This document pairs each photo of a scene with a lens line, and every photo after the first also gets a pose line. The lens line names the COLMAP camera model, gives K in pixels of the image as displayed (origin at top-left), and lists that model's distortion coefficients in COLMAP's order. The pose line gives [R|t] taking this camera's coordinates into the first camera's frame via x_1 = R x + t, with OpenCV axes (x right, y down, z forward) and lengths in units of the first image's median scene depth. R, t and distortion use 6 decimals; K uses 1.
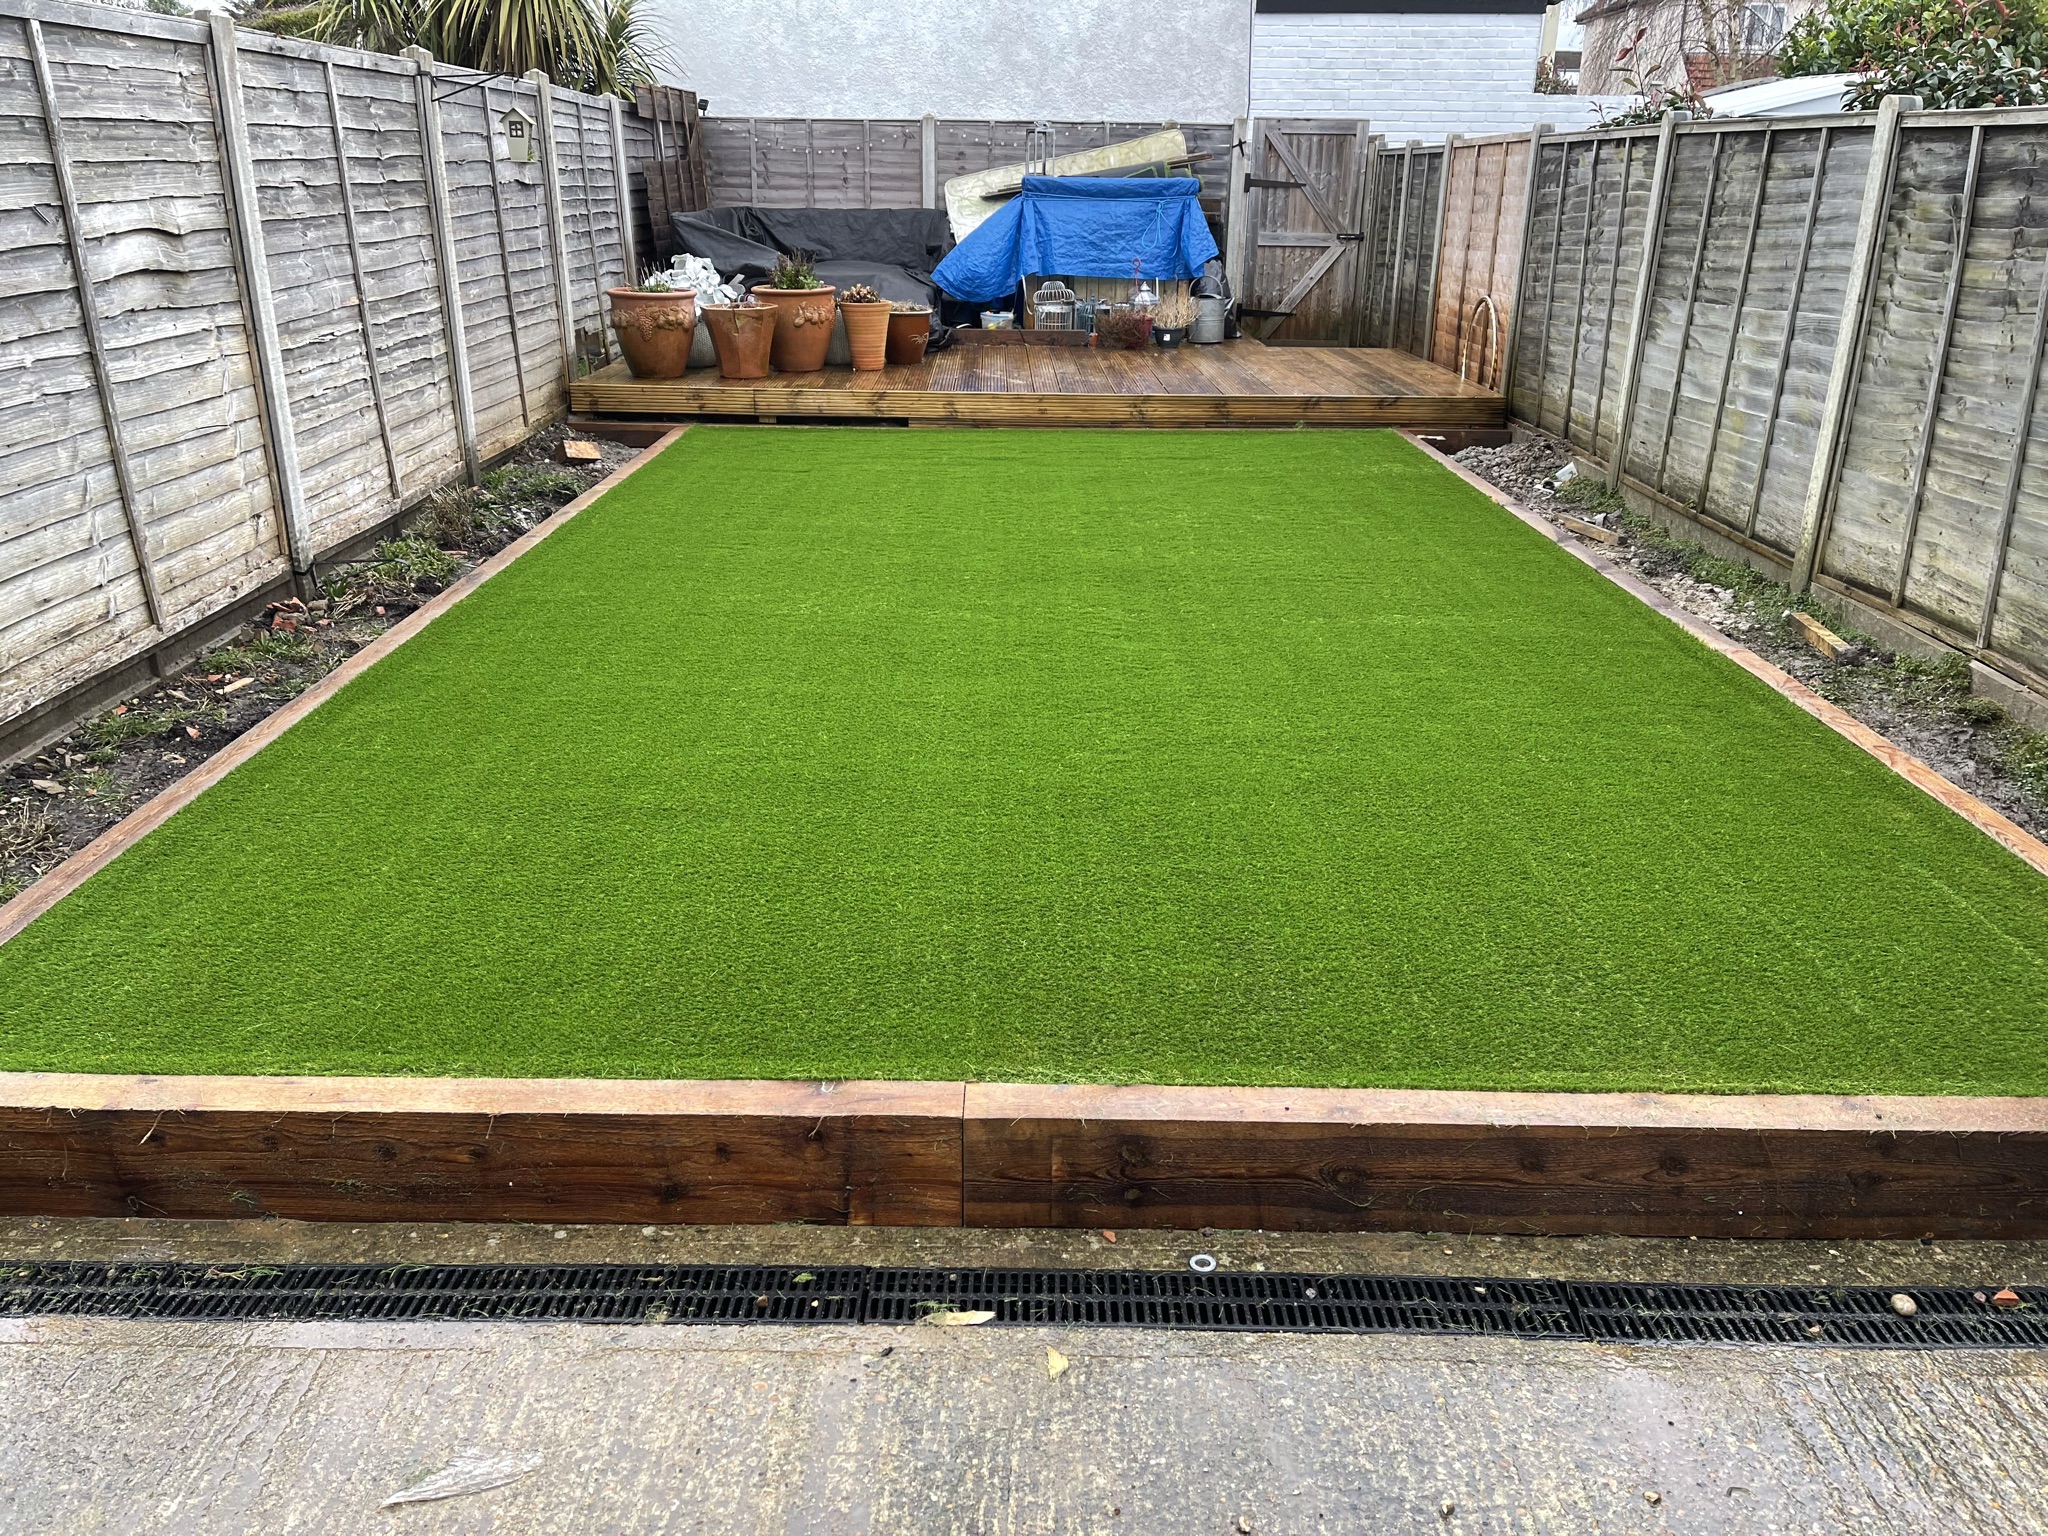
lens RADIAL K [[1517.7, 0, 1024.1], [0, 1517.7, 851.4], [0, 0, 1]] dist [0.040046, -0.082024]
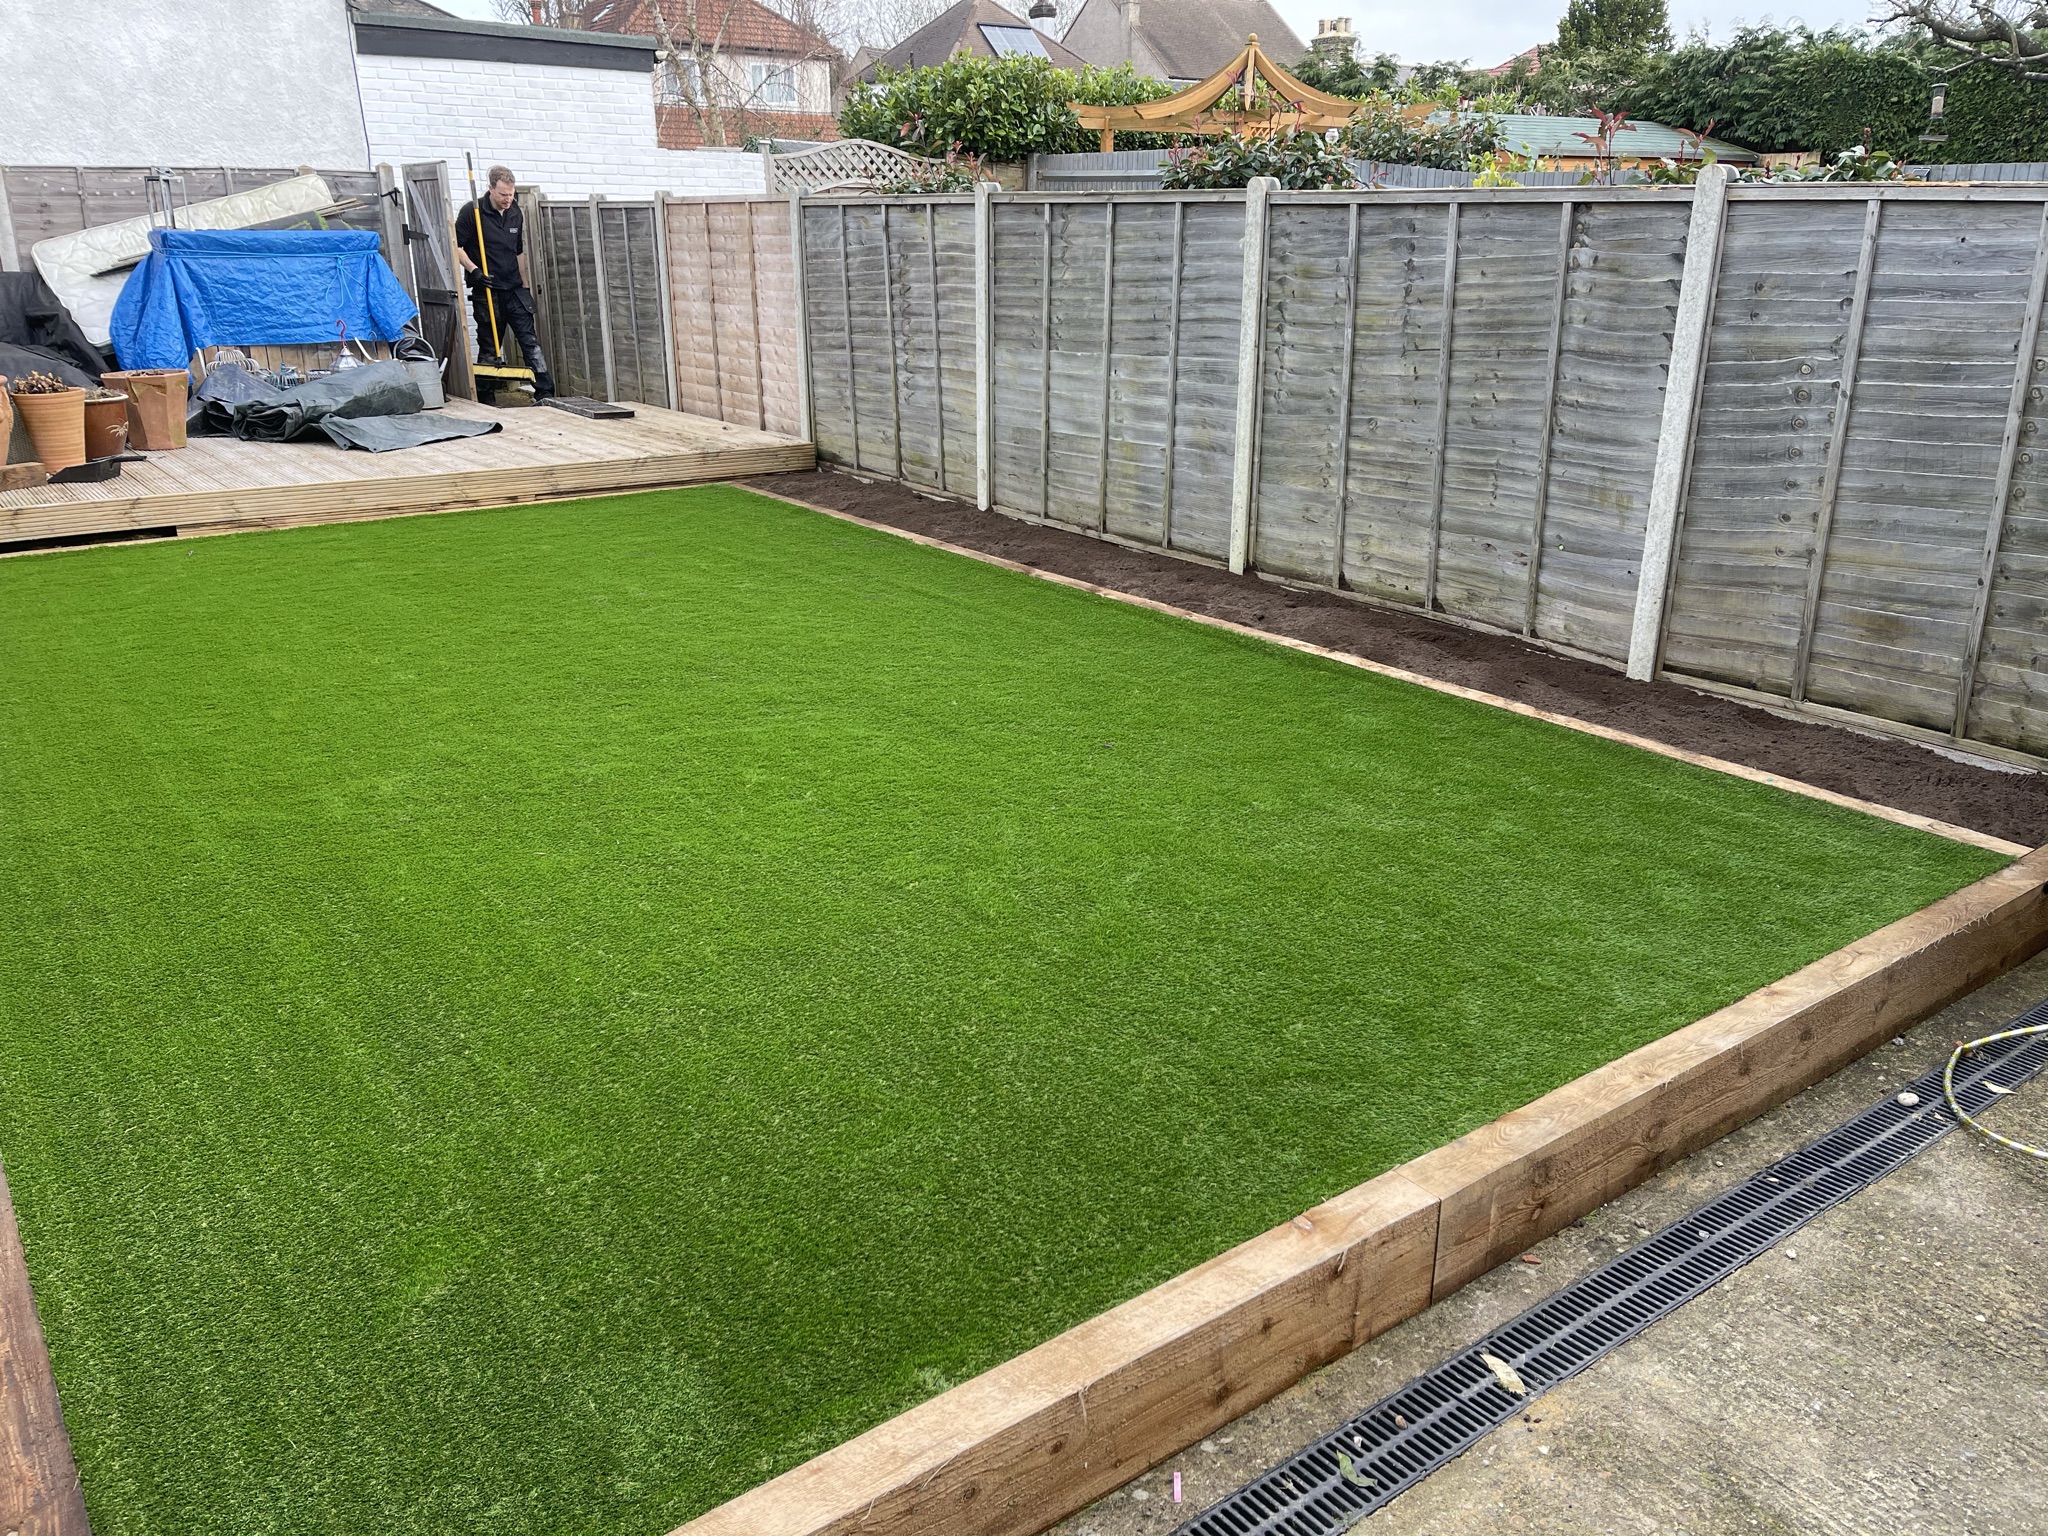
lens RADIAL K [[1579.3, 0, 1038.0], [0, 1579.3, 765.4], [0, 0, 1]] dist [0.078048, -0.108840]
pose [[0.795793, -0.200035, 0.571576, -0.347341], [0.244963, 0.969531, -0.001749, -0.073395], [-0.553811, 0.141407, 0.820547, 0.099666]]
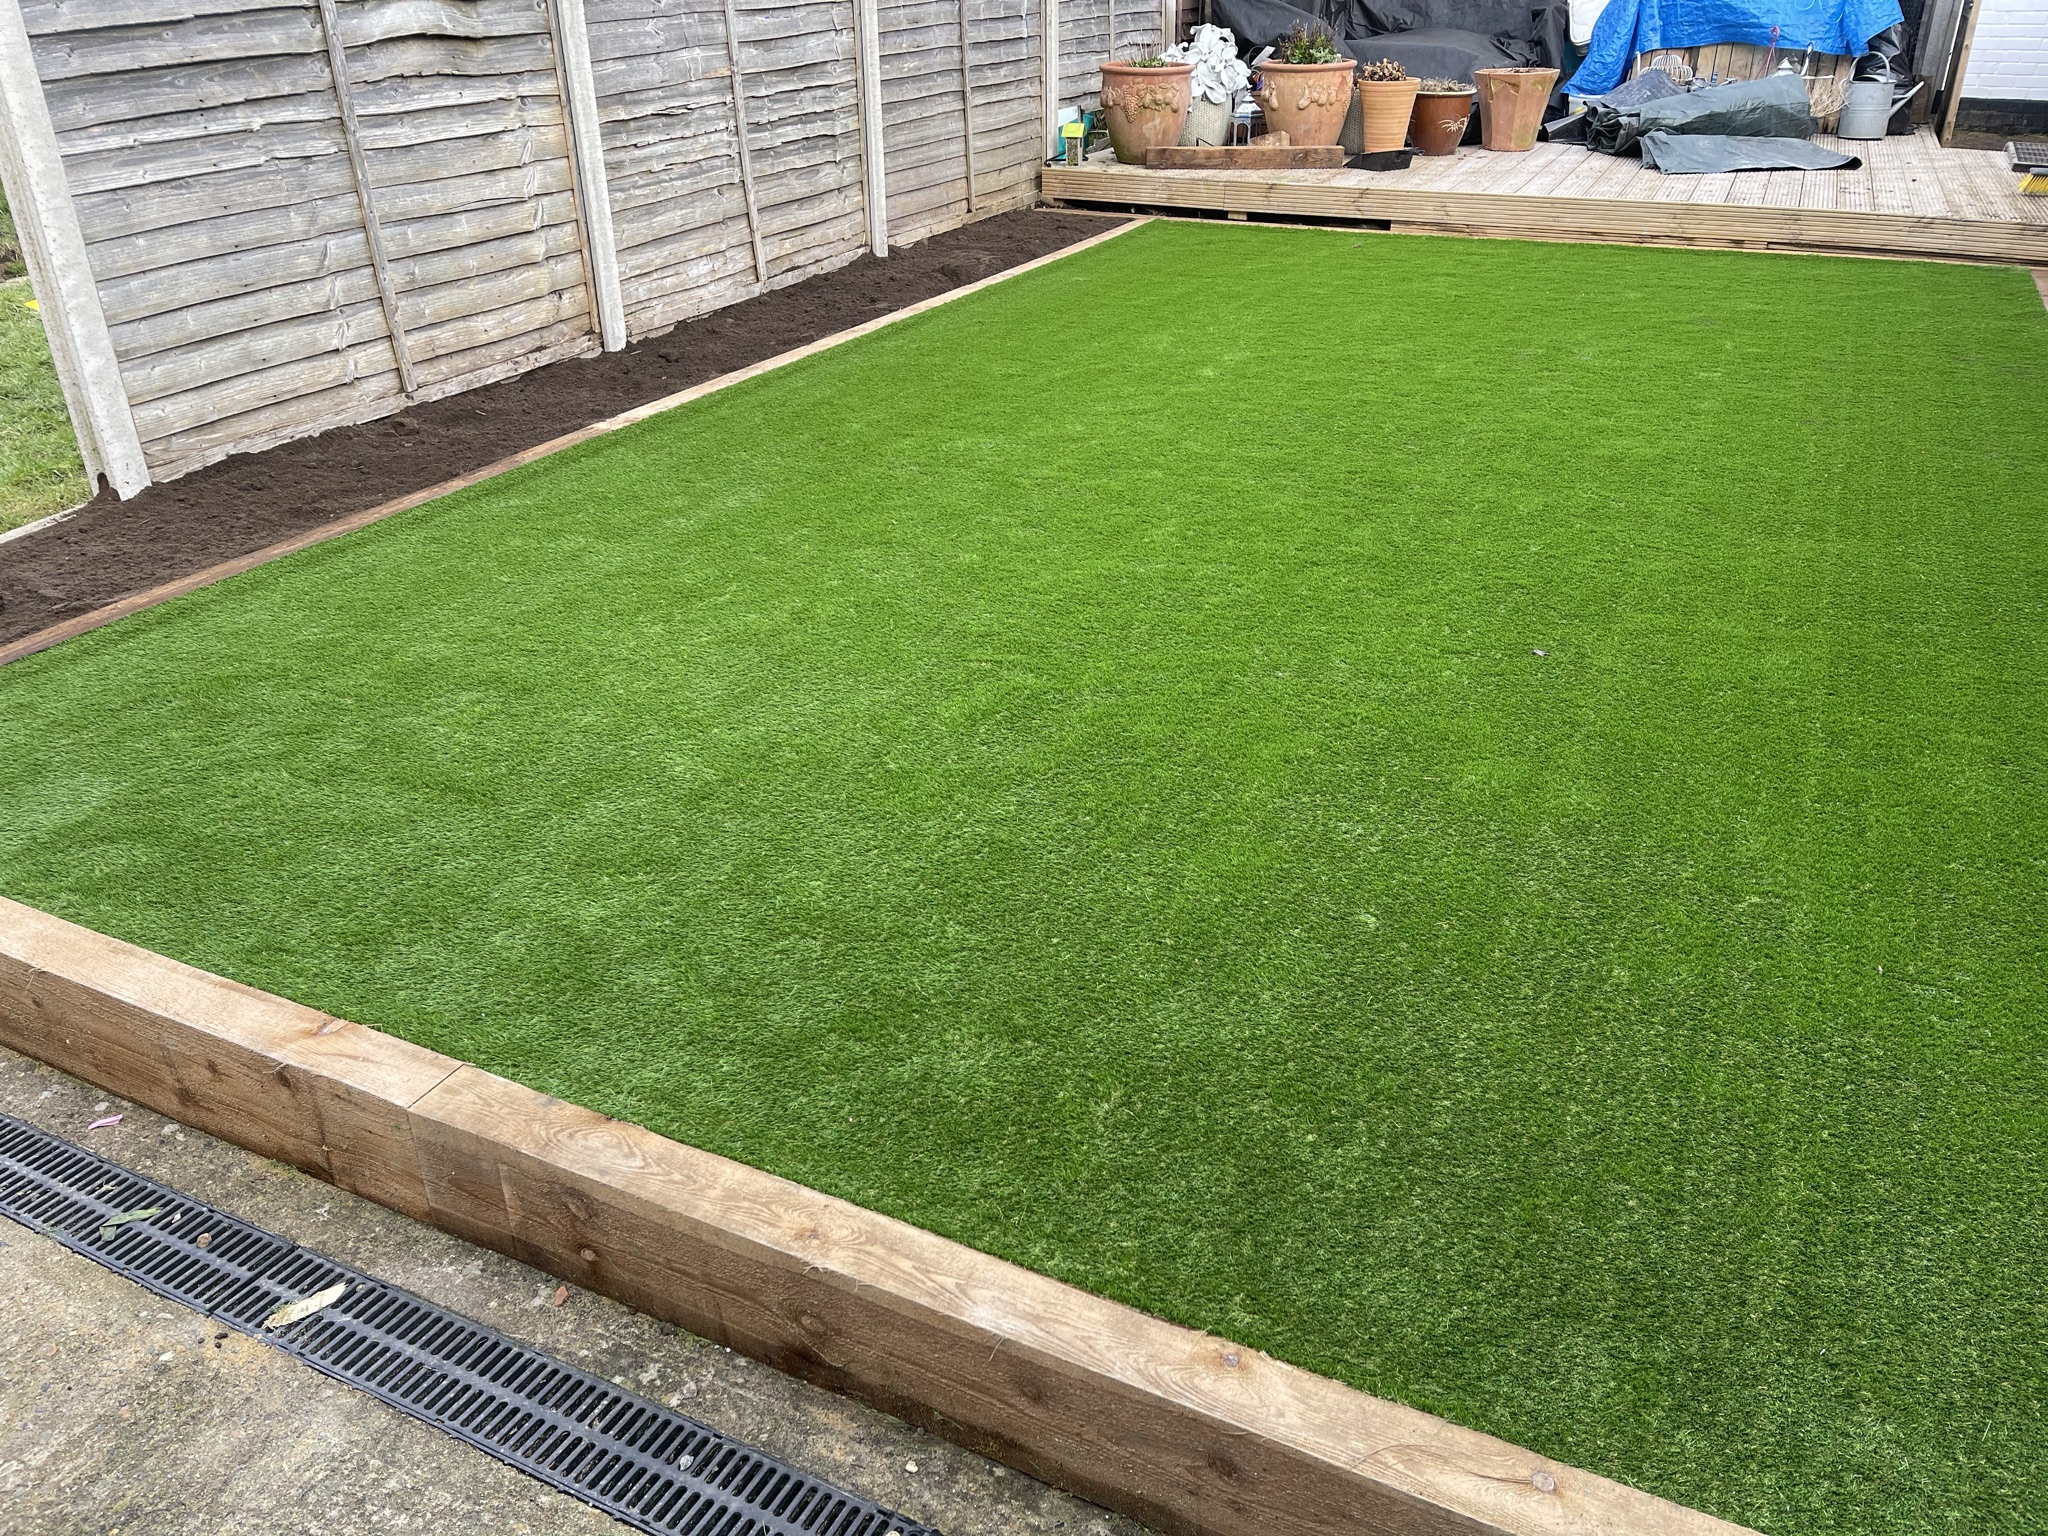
lens RADIAL K [[1579.3, 0, 1038.0], [0, 1579.3, 765.4], [0, 0, 1]] dist [0.078048, -0.108840]
pose [[0.897931, 0.186018, -0.398895, 0.244385], [-0.160728, 0.982292, 0.096270, -0.061701], [0.409740, -0.022330, 0.911929, 0.154108]]
